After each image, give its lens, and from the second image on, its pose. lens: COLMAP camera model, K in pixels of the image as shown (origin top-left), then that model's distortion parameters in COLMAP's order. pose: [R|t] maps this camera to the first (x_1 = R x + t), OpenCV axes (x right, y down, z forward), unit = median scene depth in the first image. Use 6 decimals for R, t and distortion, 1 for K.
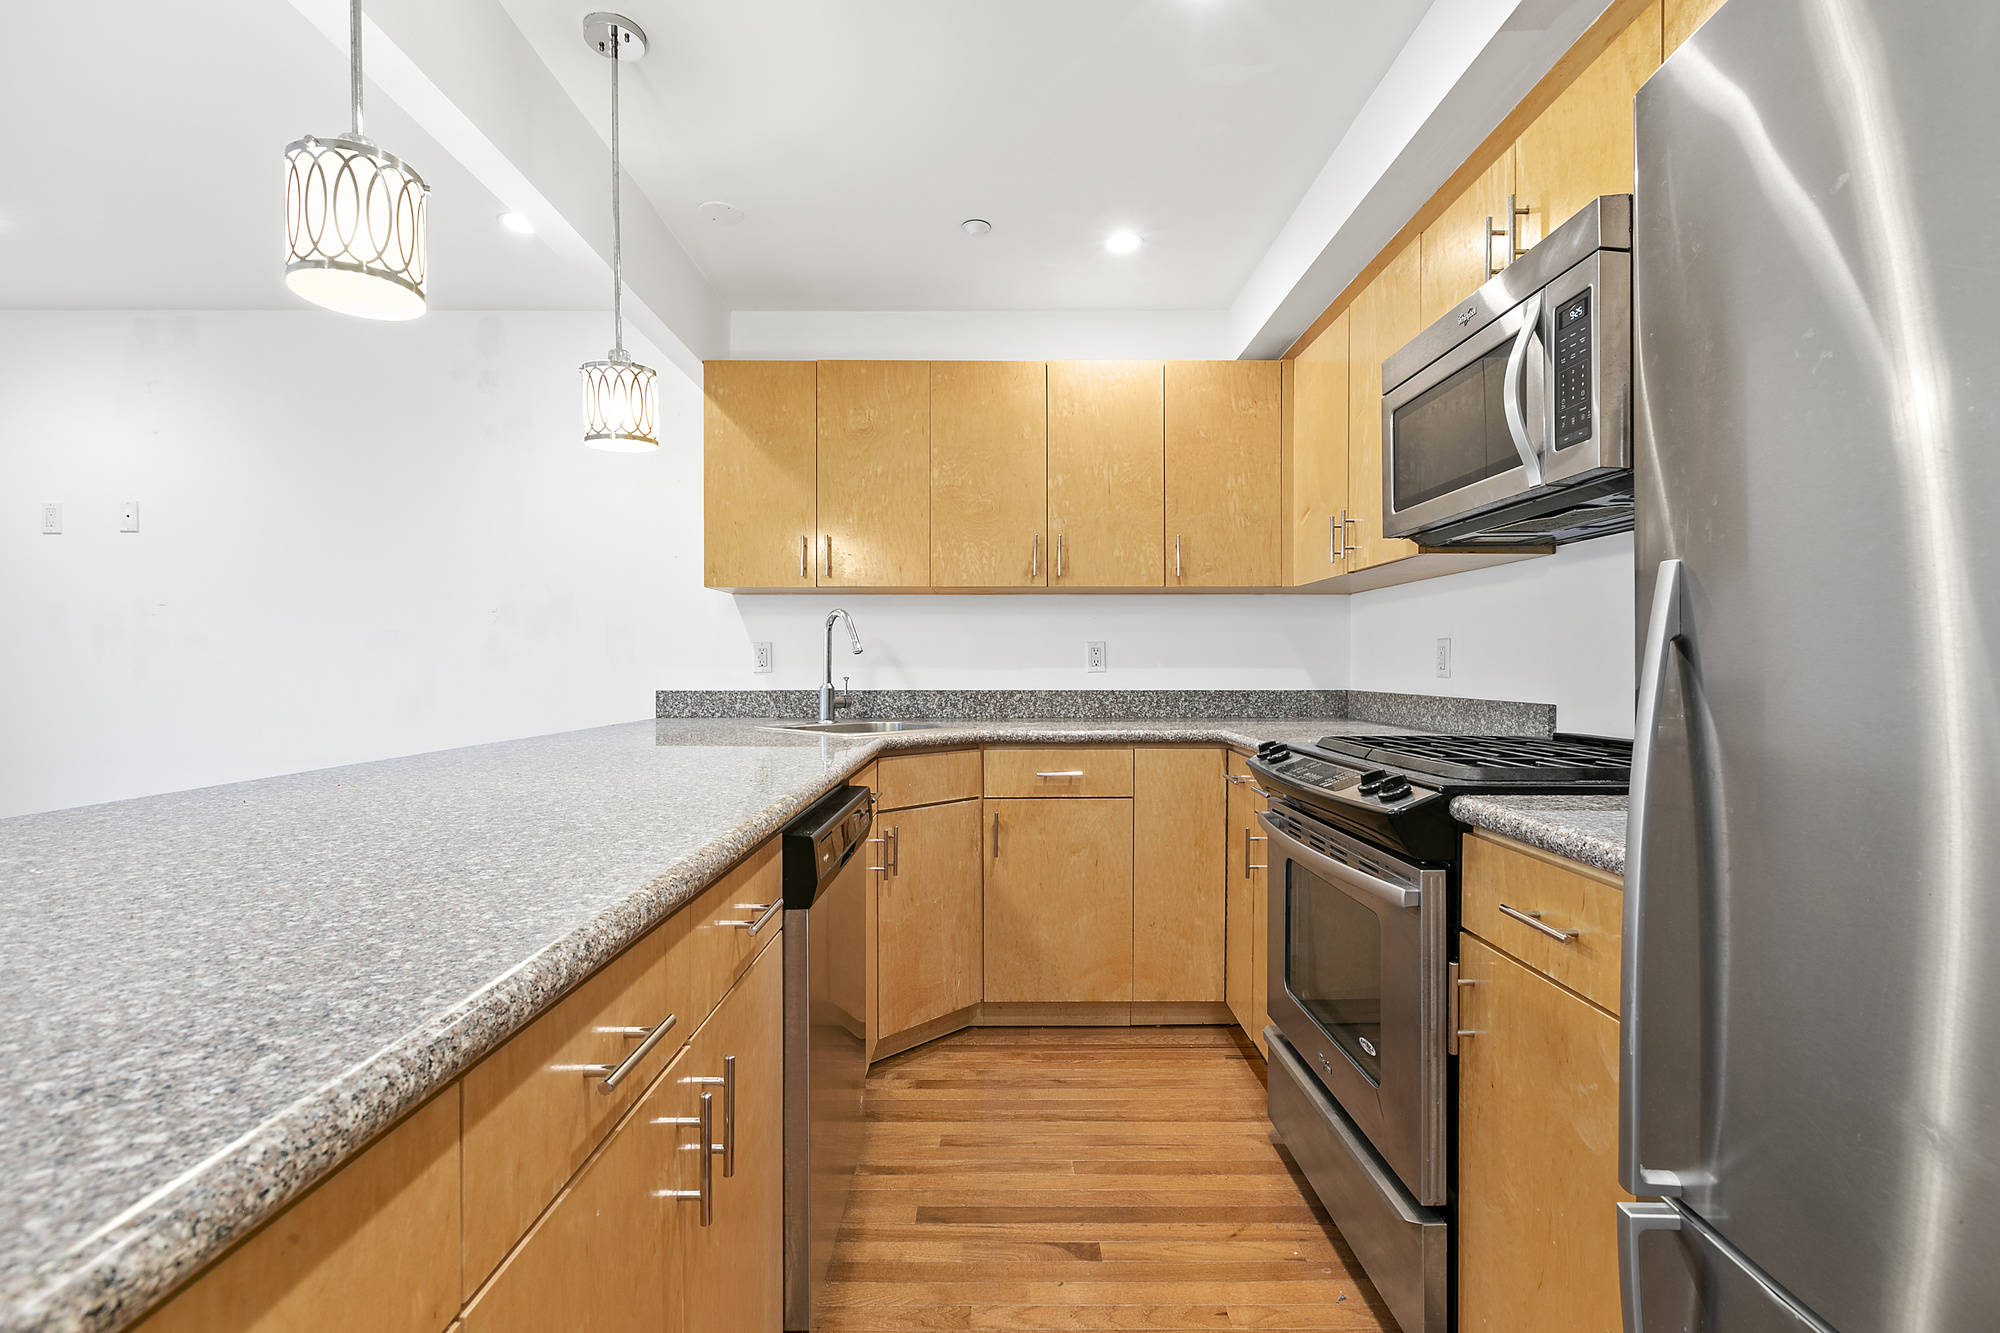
lens RADIAL K [[909.2, 0, 999.6], [0, 909.2, 666.1], [0, 0, 1]] dist [-0.003437, -0.000326]
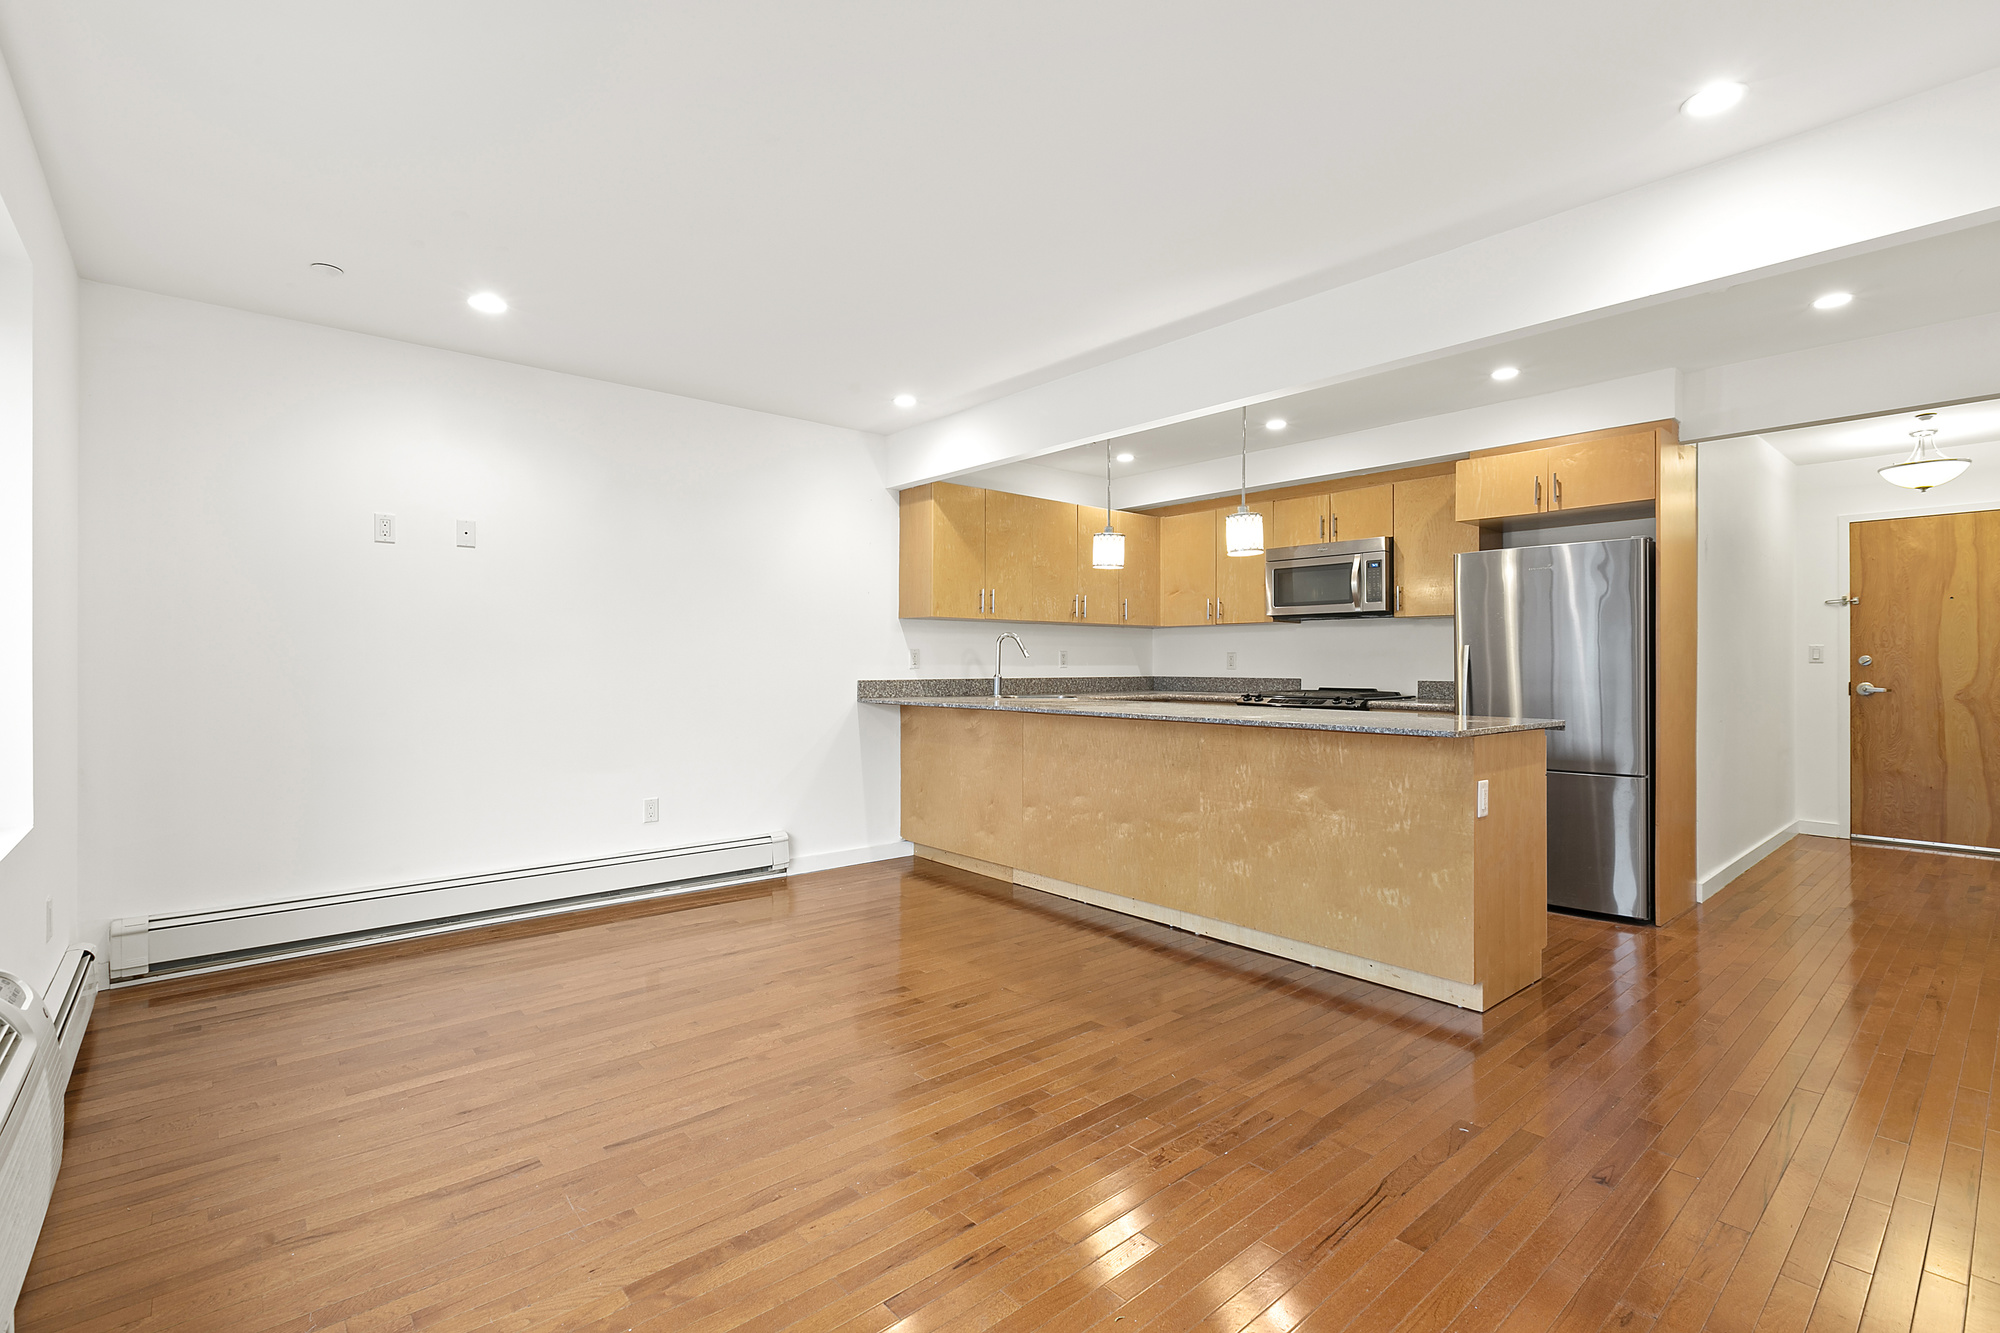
lens RADIAL K [[909.2, 0, 996.1], [0, 909.2, 659.0], [0, 0, 1]] dist [-0.003437, -0.000326]
pose [[0.757624, 0.004028, 0.652679, -1.201047], [-0.002349, 0.999991, -0.003445, -0.004364], [-0.652687, 0.001077, 0.757627, -0.301707]]
